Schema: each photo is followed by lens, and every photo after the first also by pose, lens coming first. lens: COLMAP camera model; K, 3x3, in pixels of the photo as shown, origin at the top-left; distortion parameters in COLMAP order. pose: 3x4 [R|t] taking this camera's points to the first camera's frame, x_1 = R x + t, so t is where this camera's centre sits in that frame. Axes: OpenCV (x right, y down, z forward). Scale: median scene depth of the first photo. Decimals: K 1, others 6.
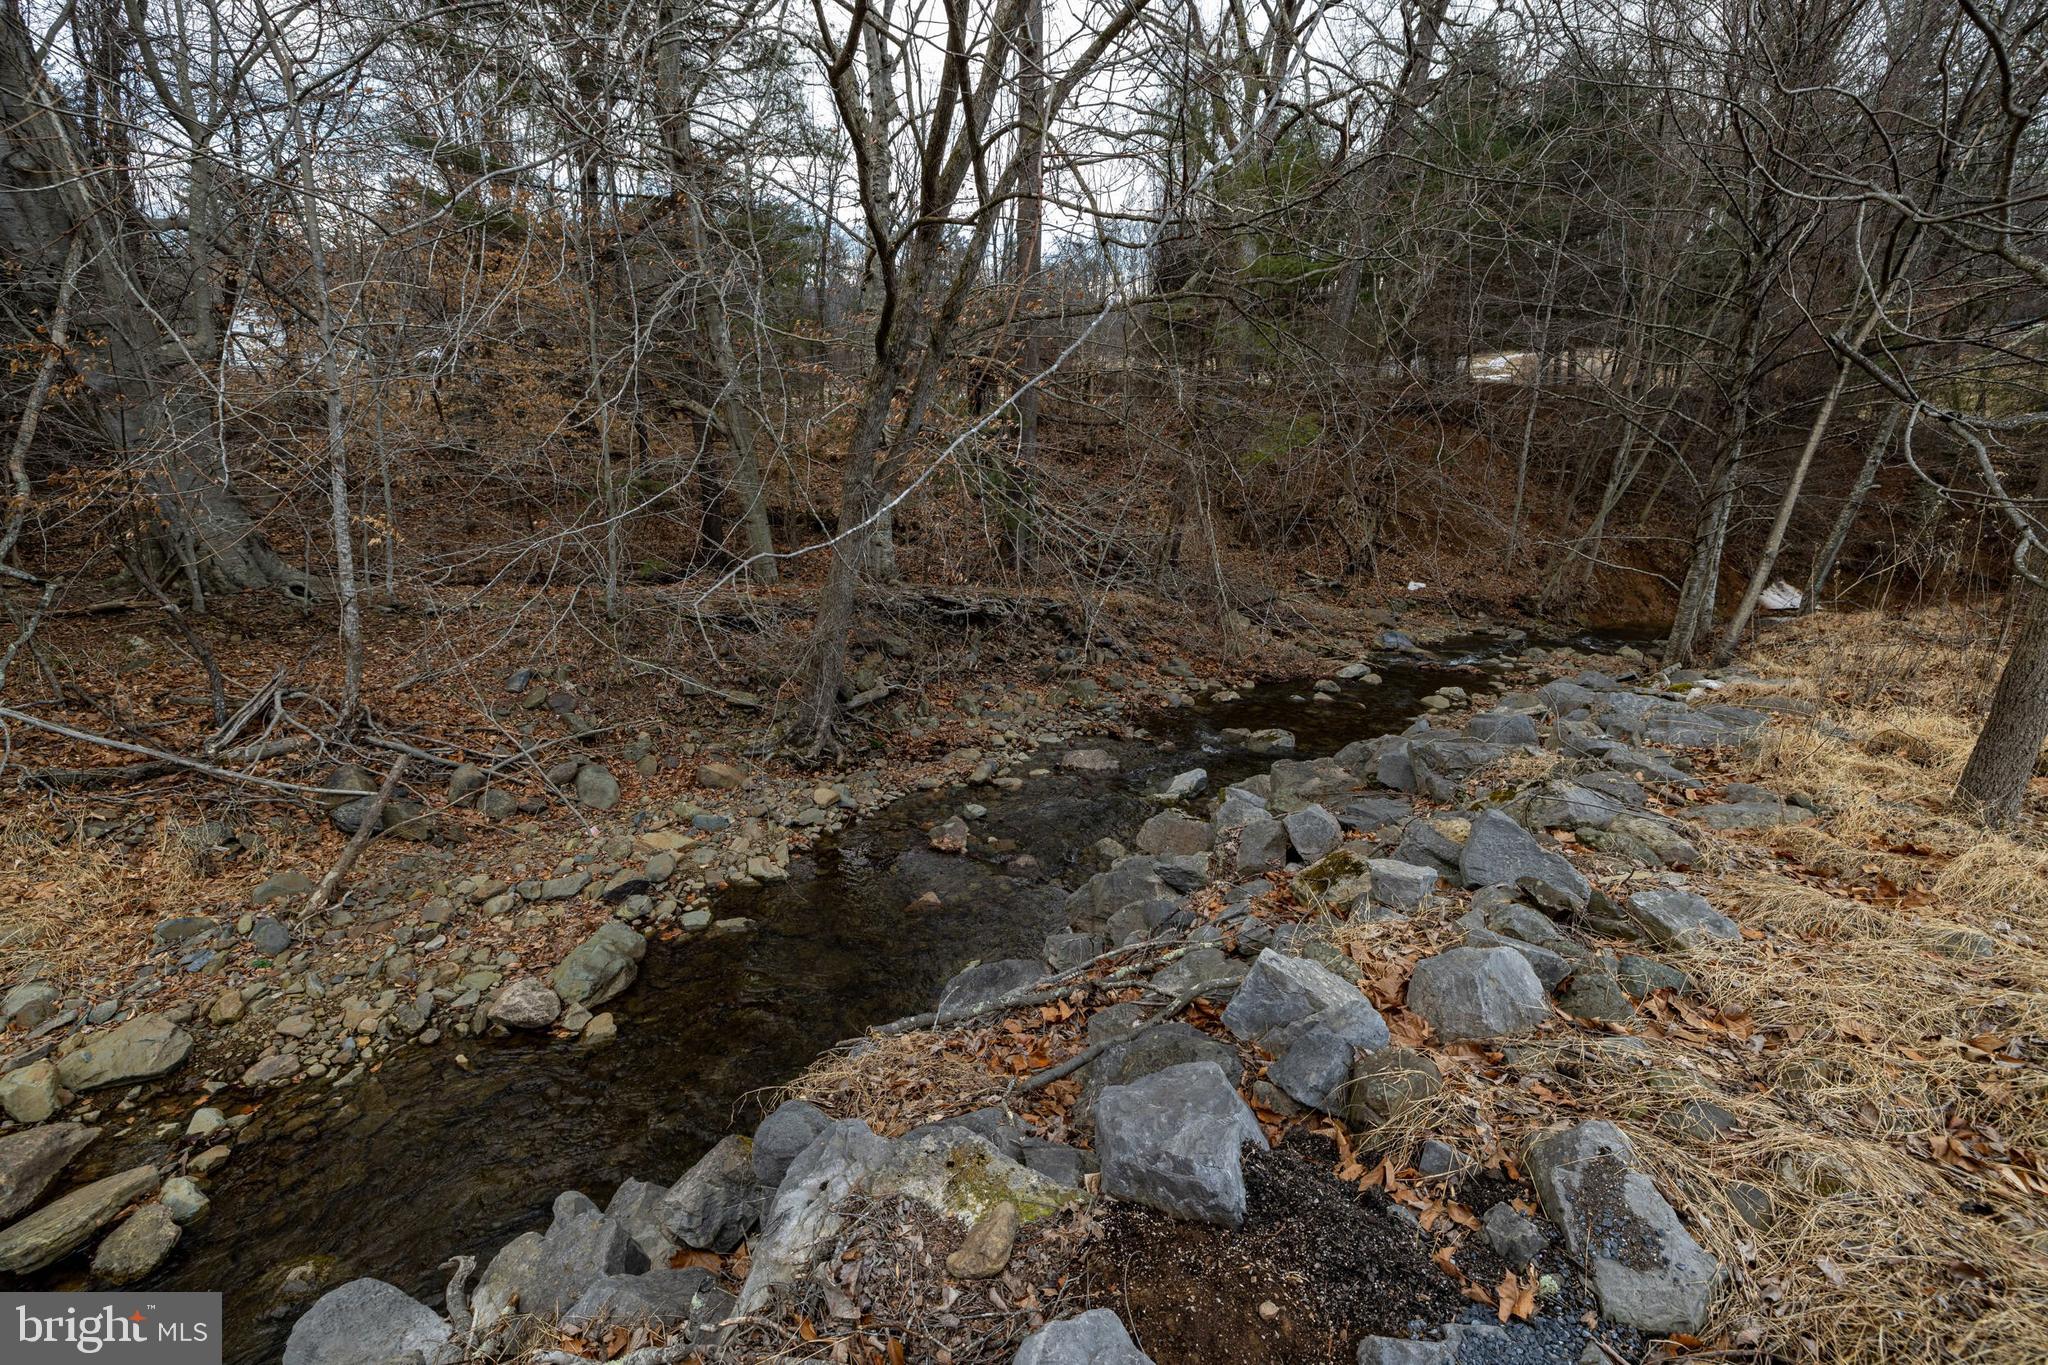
lens RADIAL K [[850.9, 0, 1027.2], [0, 850.9, 671.1], [0, 0, 1]] dist [-0.001043, -0.000780]
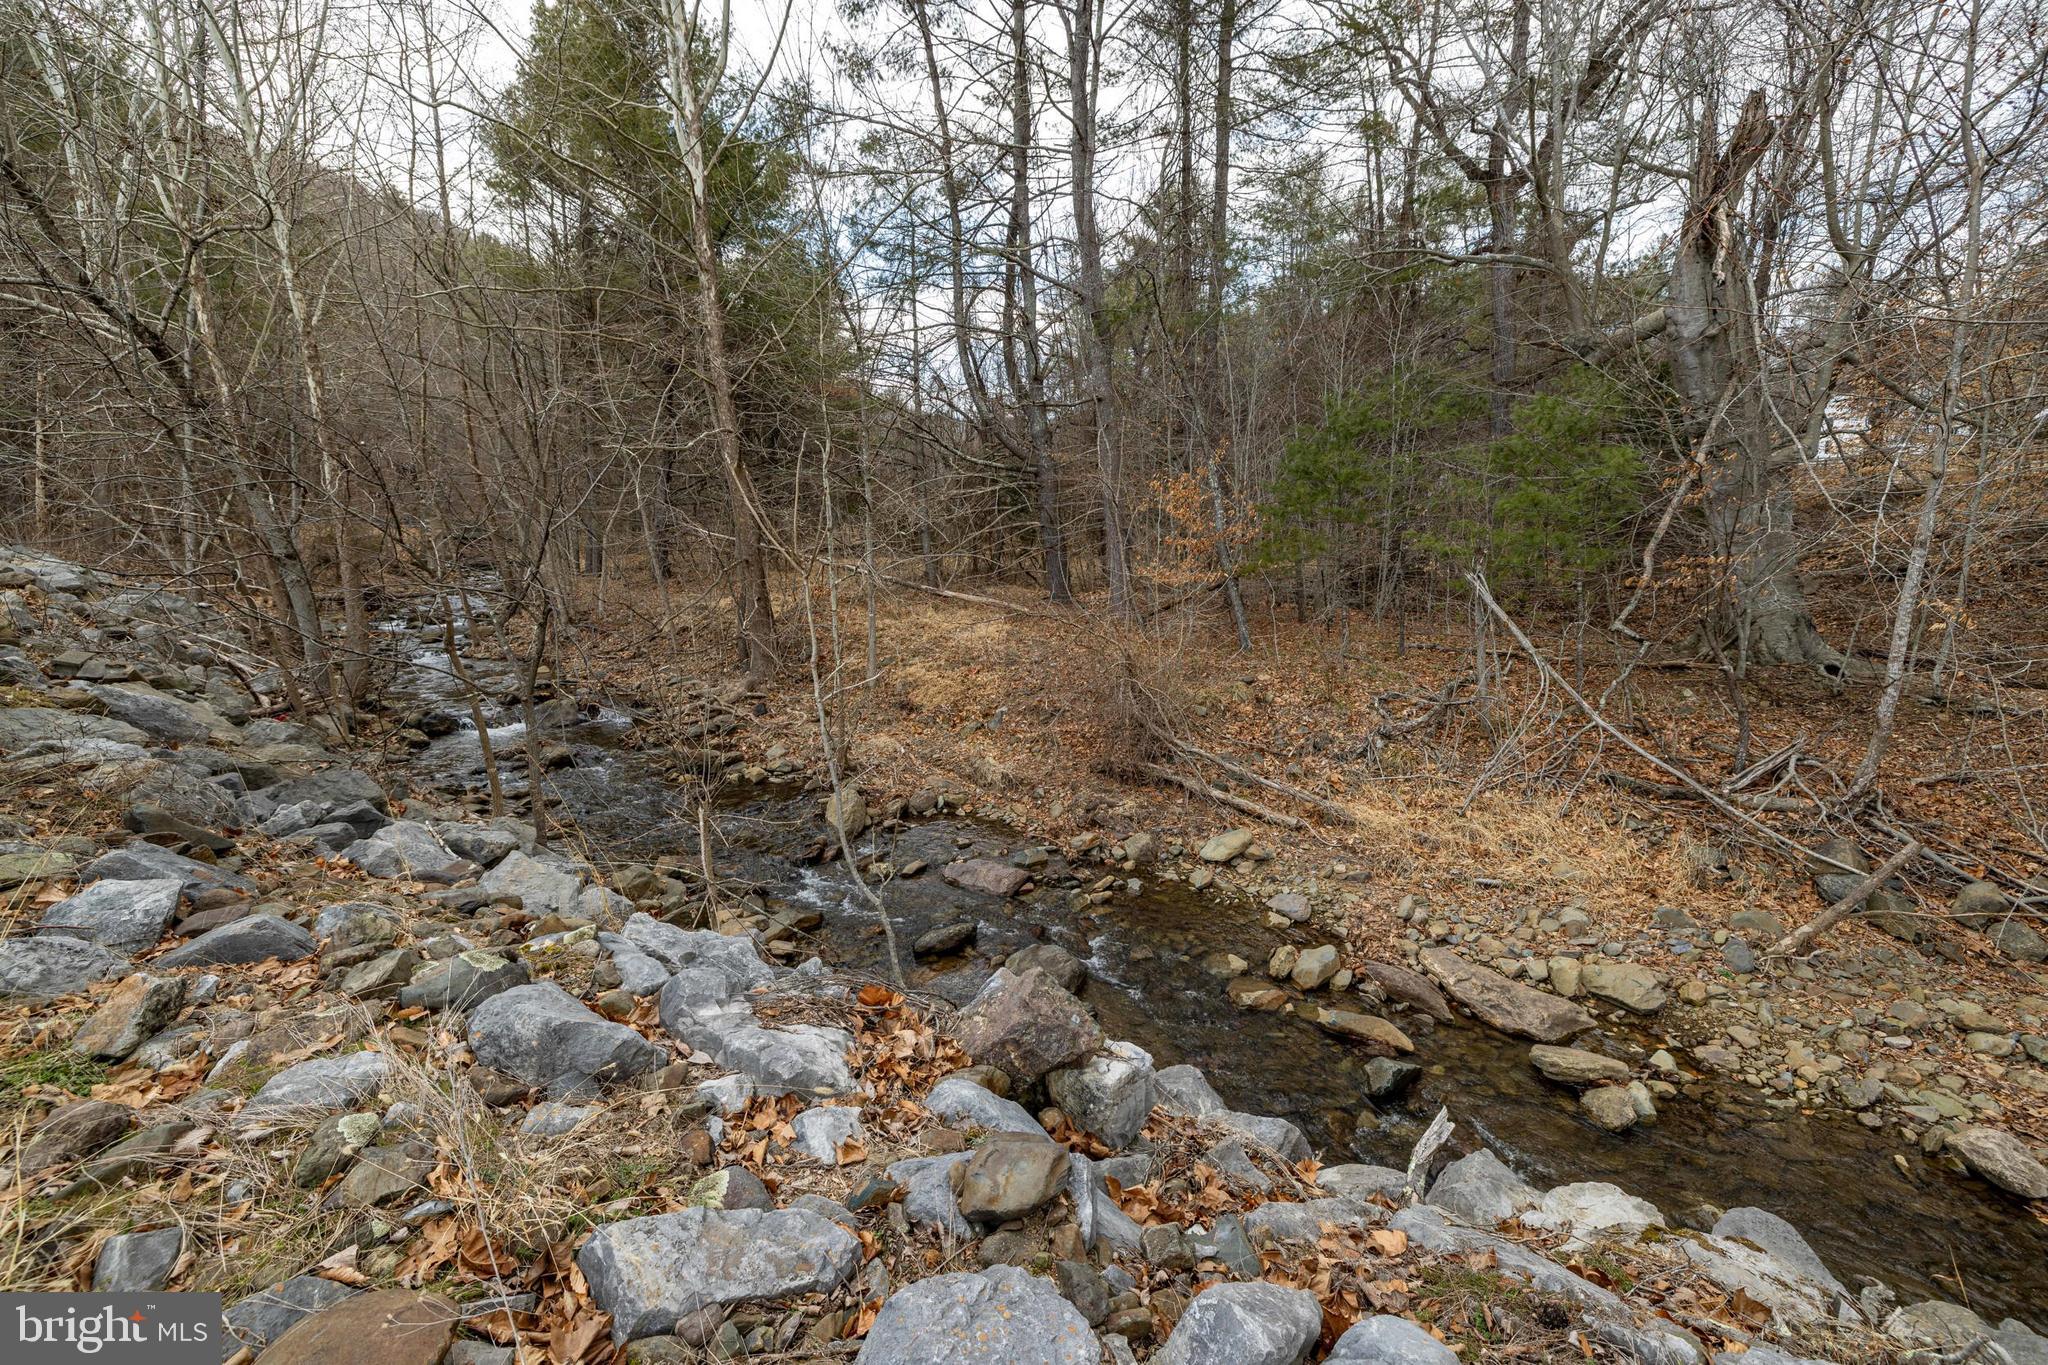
lens RADIAL K [[850.9, 0, 1027.2], [0, 850.9, 671.1], [0, 0, 1]] dist [-0.001043, -0.000780]
pose [[0.119487, 0.112559, -0.986435, 0.067006], [-0.212073, 0.973516, 0.085396, 0.038934], [0.969922, 0.198993, 0.140193, -0.140157]]
